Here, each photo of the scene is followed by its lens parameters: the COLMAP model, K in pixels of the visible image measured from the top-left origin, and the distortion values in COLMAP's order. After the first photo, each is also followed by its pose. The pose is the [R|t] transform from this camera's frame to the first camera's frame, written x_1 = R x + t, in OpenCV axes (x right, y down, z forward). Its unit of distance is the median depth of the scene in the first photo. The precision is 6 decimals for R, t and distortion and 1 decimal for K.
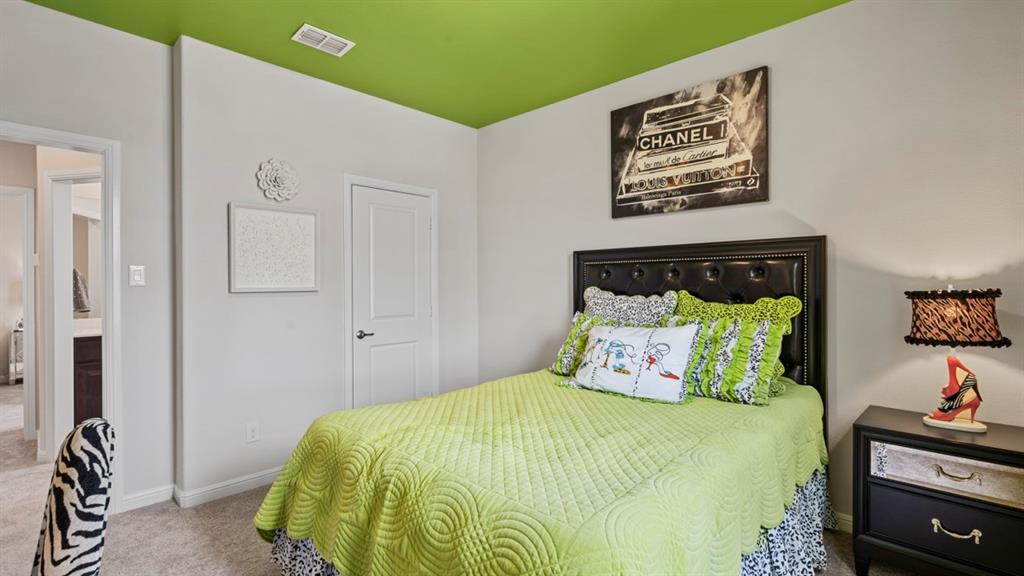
lens RADIAL K [[471.6, 0, 514.5], [0, 471.6, 289.5], [0, 0, 1]] dist [-0.000806, 0.000504]
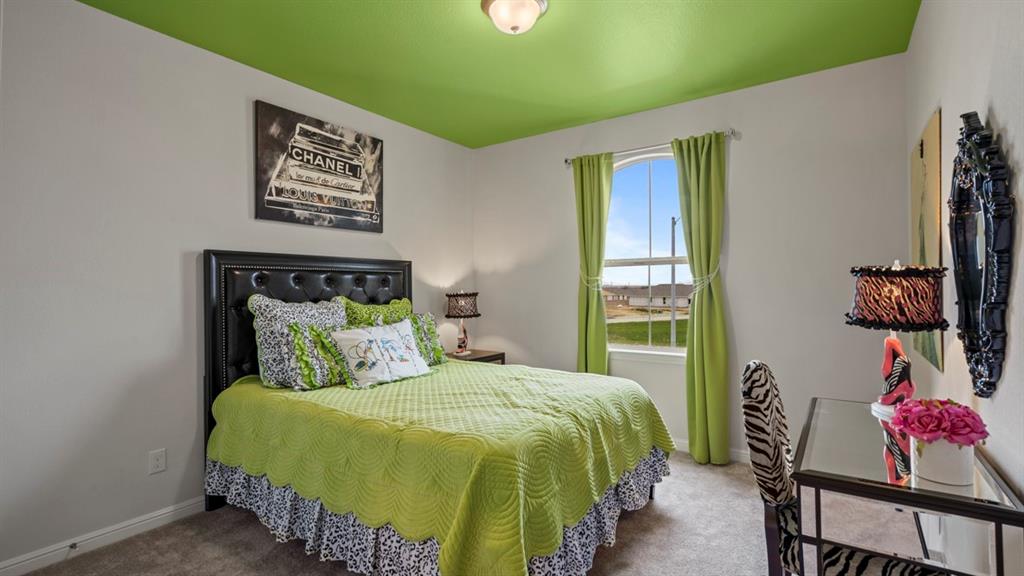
lens RADIAL K [[471.6, 0, 514.5], [0, 471.6, 289.5], [0, 0, 1]] dist [-0.000806, 0.000504]
pose [[-0.156581, 0.006372, 0.987645, -0.836953], [0.023027, 0.999731, -0.002799, -0.001984], [-0.987397, 0.022304, -0.156685, 0.730255]]
